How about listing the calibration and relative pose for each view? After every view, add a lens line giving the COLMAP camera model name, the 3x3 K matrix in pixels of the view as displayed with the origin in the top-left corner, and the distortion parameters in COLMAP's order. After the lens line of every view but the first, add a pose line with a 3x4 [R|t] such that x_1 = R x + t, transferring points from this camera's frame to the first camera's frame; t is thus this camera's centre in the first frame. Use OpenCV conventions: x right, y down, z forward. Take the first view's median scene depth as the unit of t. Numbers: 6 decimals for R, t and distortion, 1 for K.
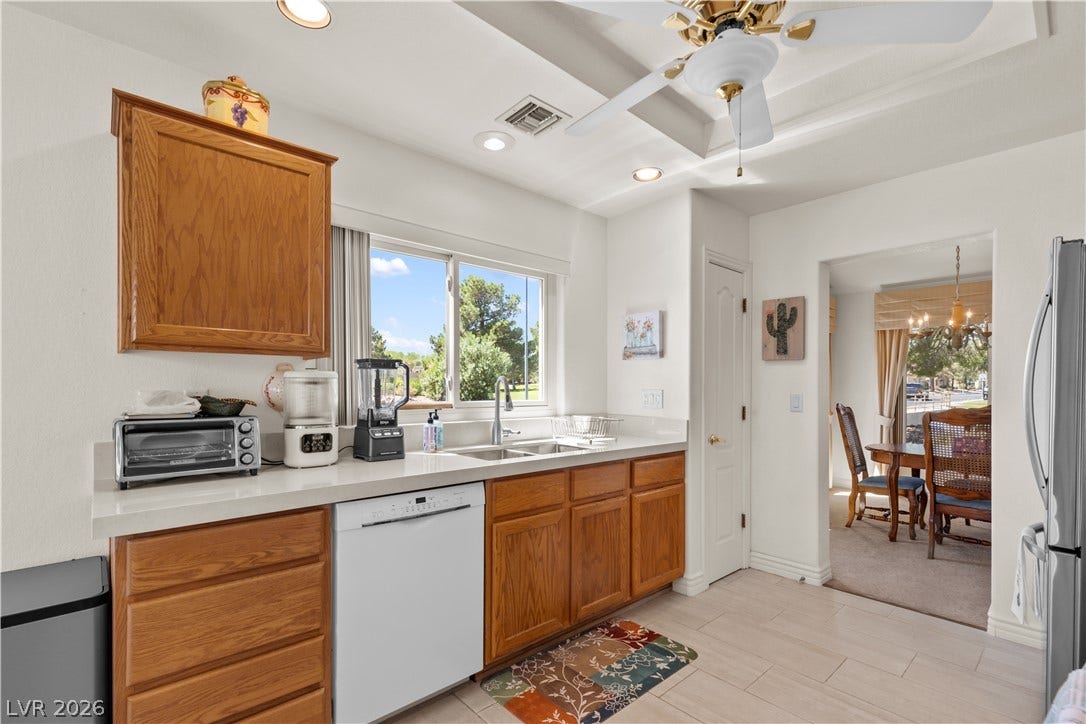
lens RADIAL K [[489.2, 0, 544.5], [0, 489.2, 385.7], [0, 0, 1]] dist [0.000933, 0.000134]
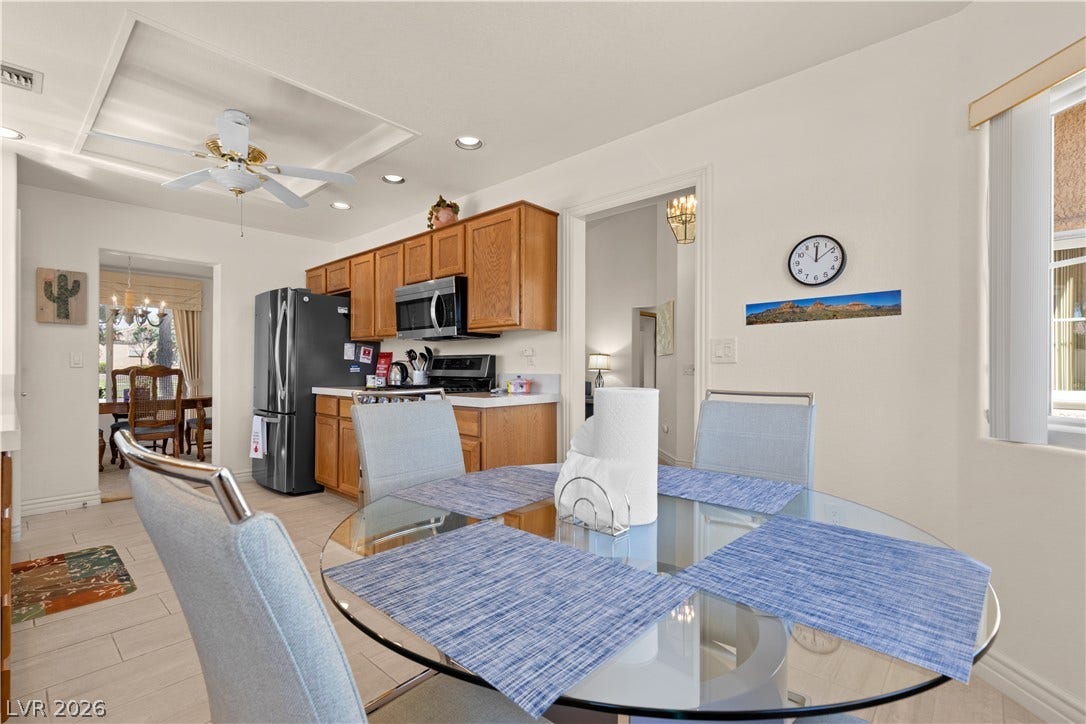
lens RADIAL K [[488.6, 0, 547.8], [0, 488.6, 366.9], [0, 0, 1]] dist [0.001779, 0.000347]
pose [[-0.106069, -0.003383, 0.994353, -1.053341], [-0.002297, 0.999992, 0.003157, 0.058903], [-0.994356, -0.001949, -0.106076, -0.025376]]
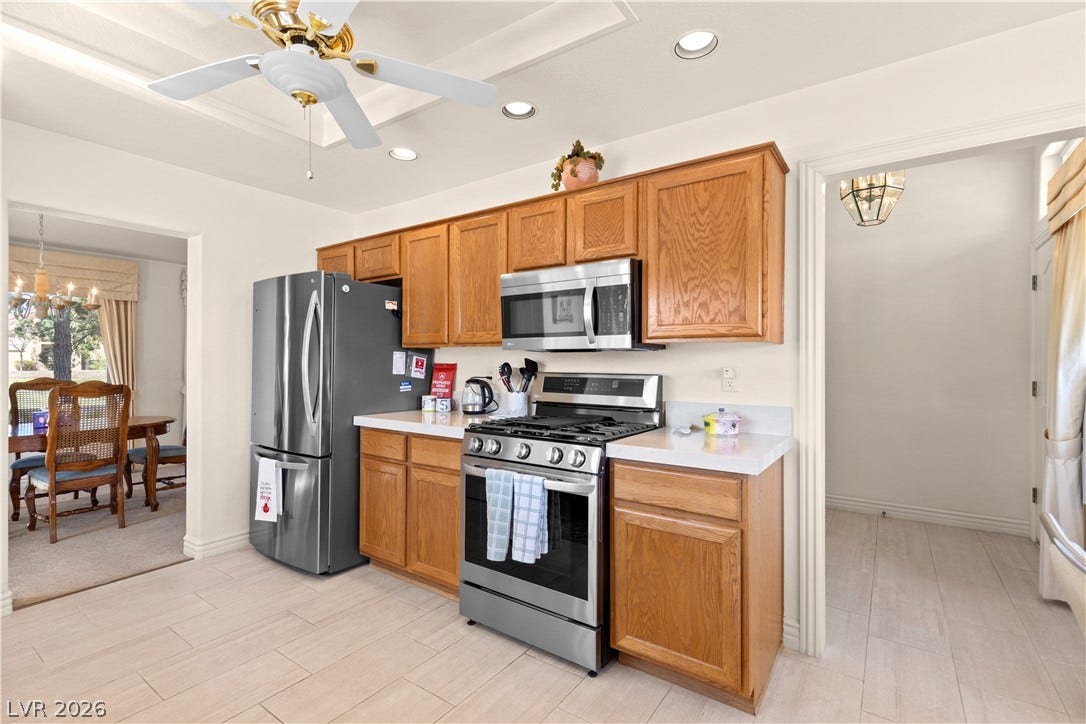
lens RADIAL K [[495.2, 0, 546.4], [0, 495.2, 362.1], [0, 0, 1]] dist [0.004688, -0.000107]
pose [[-0.226945, -0.005482, 0.973892, -0.527521], [-0.003423, 0.999982, 0.004831, -0.002157], [-0.973902, -0.002237, -0.226960, 0.439893]]
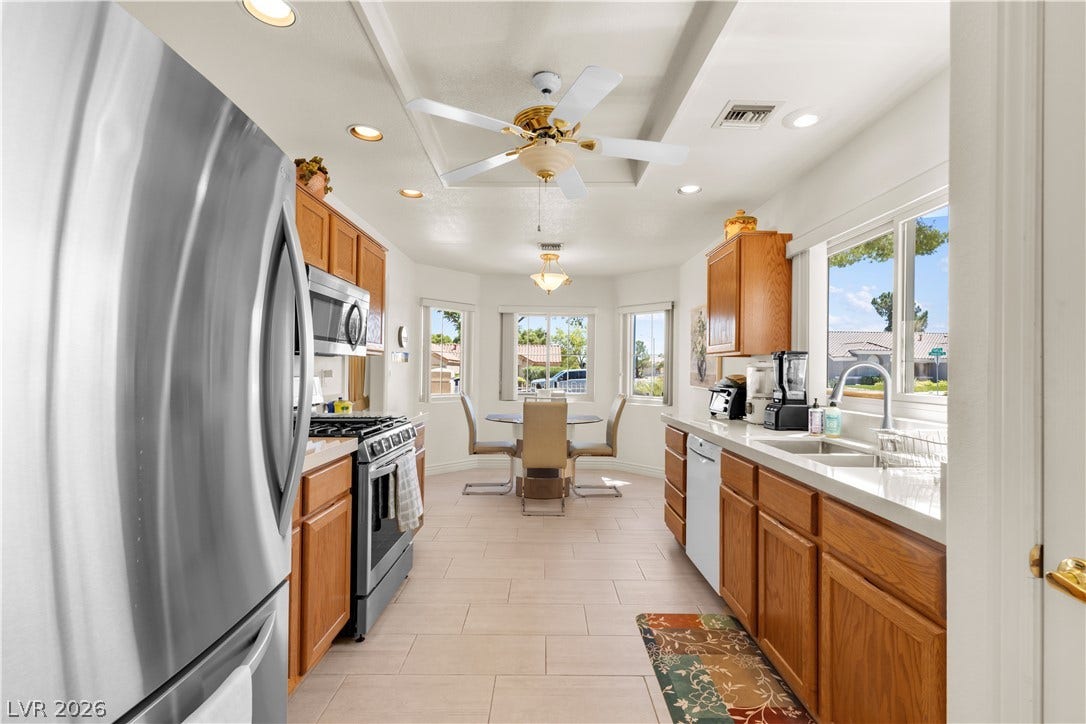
lens RADIAL K [[488.6, 0, 547.8], [0, 488.6, 366.9], [0, 0, 1]] dist [0.001779, 0.000347]
pose [[-0.660231, -0.016938, -0.750872, 0.927236], [-0.015296, 0.999842, -0.009104, 0.006656], [0.750907, 0.005475, -0.660385, 1.236745]]
